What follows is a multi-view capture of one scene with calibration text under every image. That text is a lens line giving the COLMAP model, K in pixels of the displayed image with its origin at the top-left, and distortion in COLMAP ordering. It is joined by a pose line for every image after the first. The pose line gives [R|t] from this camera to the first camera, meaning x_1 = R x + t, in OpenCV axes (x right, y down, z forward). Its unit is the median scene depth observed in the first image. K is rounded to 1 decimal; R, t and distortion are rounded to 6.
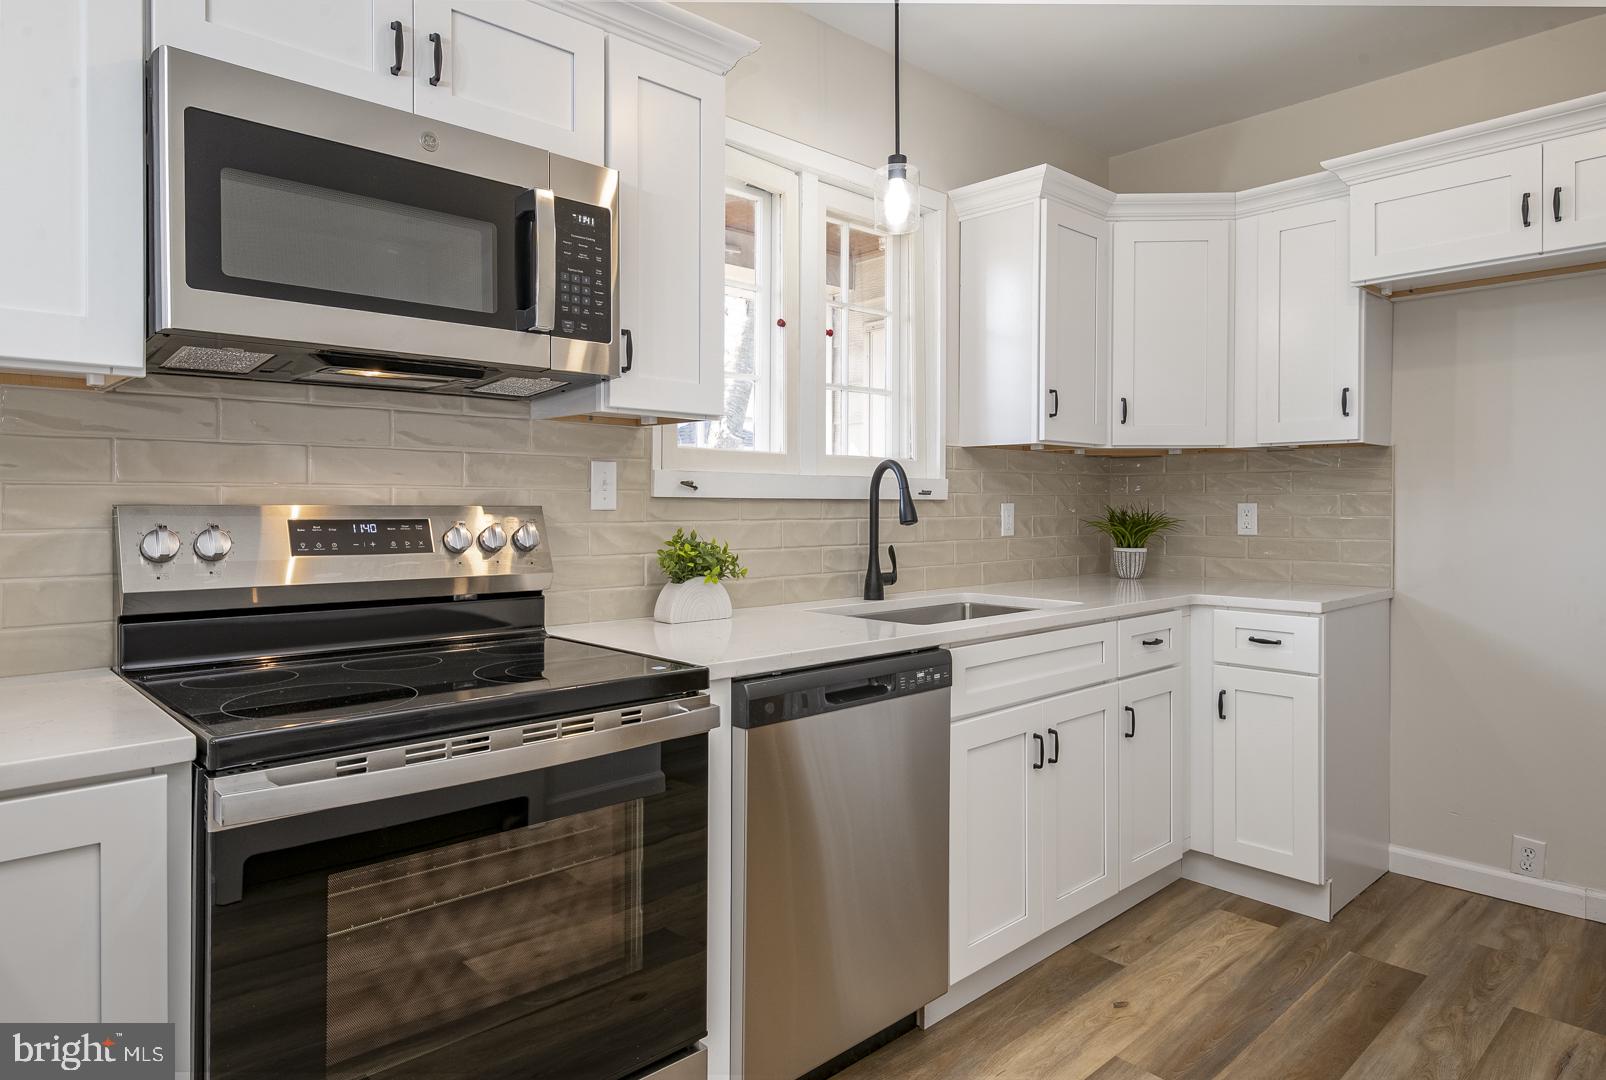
lens RADIAL K [[965.5, 0, 820.7], [0, 965.5, 510.5], [0, 0, 1]] dist [0.015987, -0.003837]
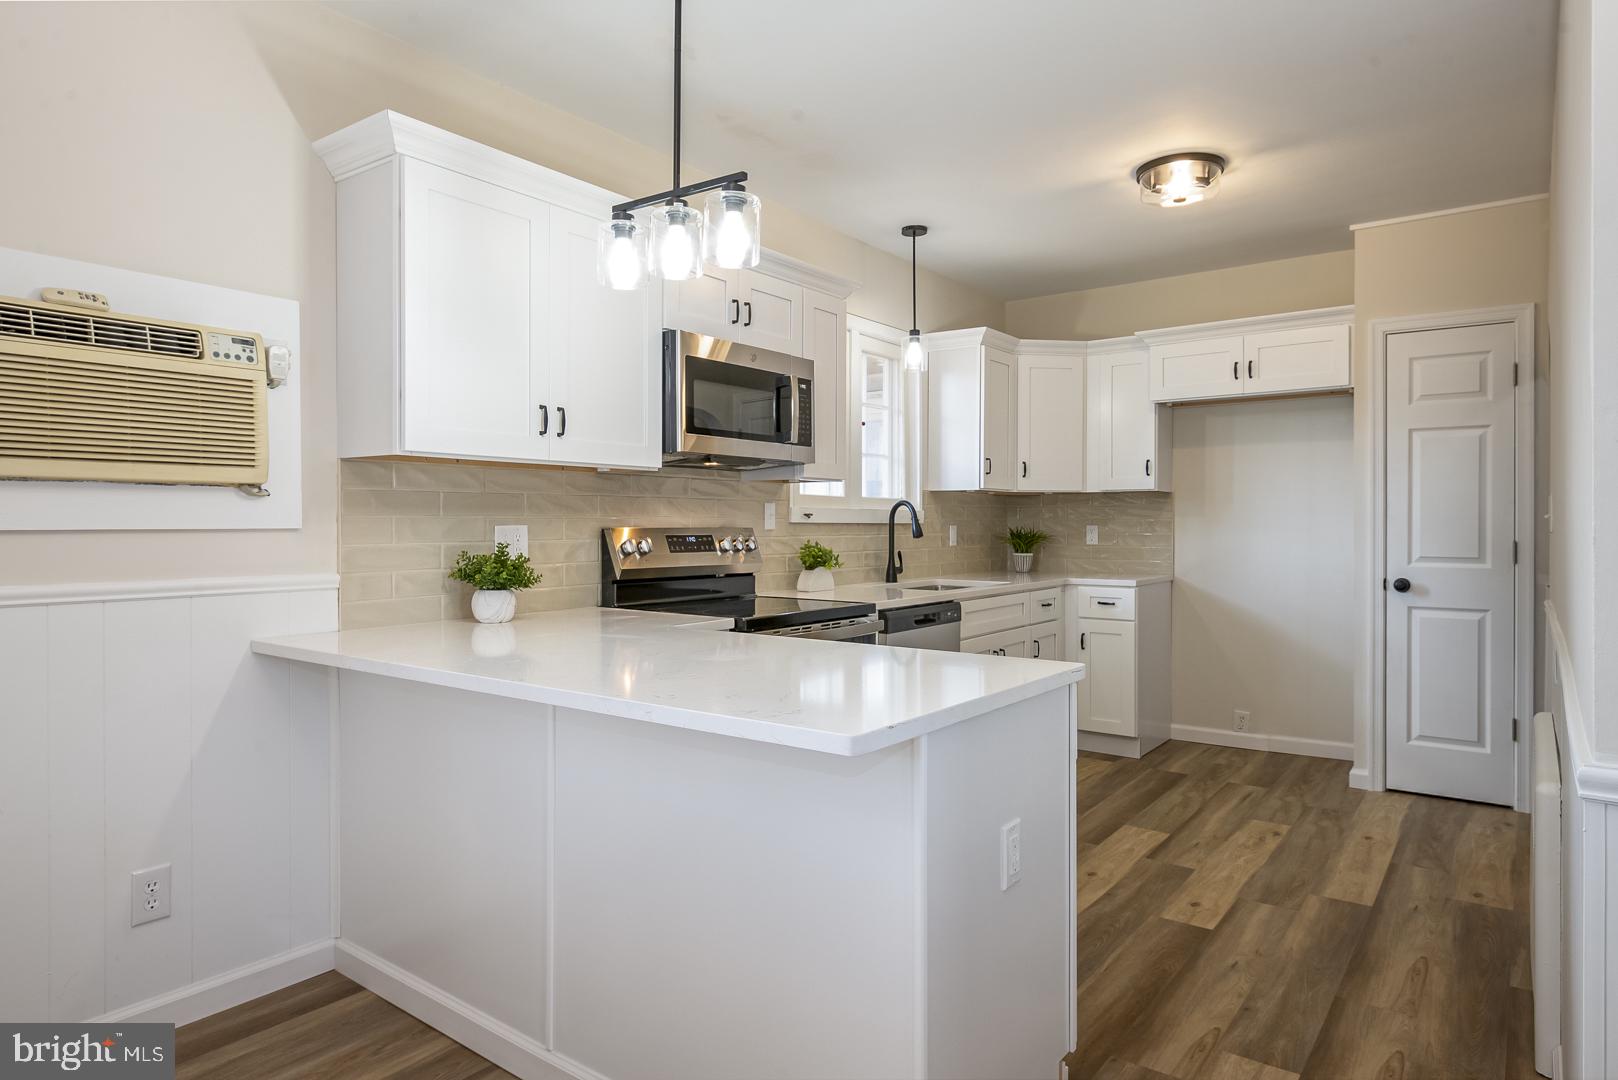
lens RADIAL K [[972.7, 0, 813.6], [0, 972.7, 527.2], [0, 0, 1]] dist [0.015987, -0.003837]
pose [[0.985106, -0.000452, 0.171949, -0.396099], [0.000837, 0.999997, -0.002167, -0.001179], [-0.171947, 0.002279, 0.985104, -0.700503]]
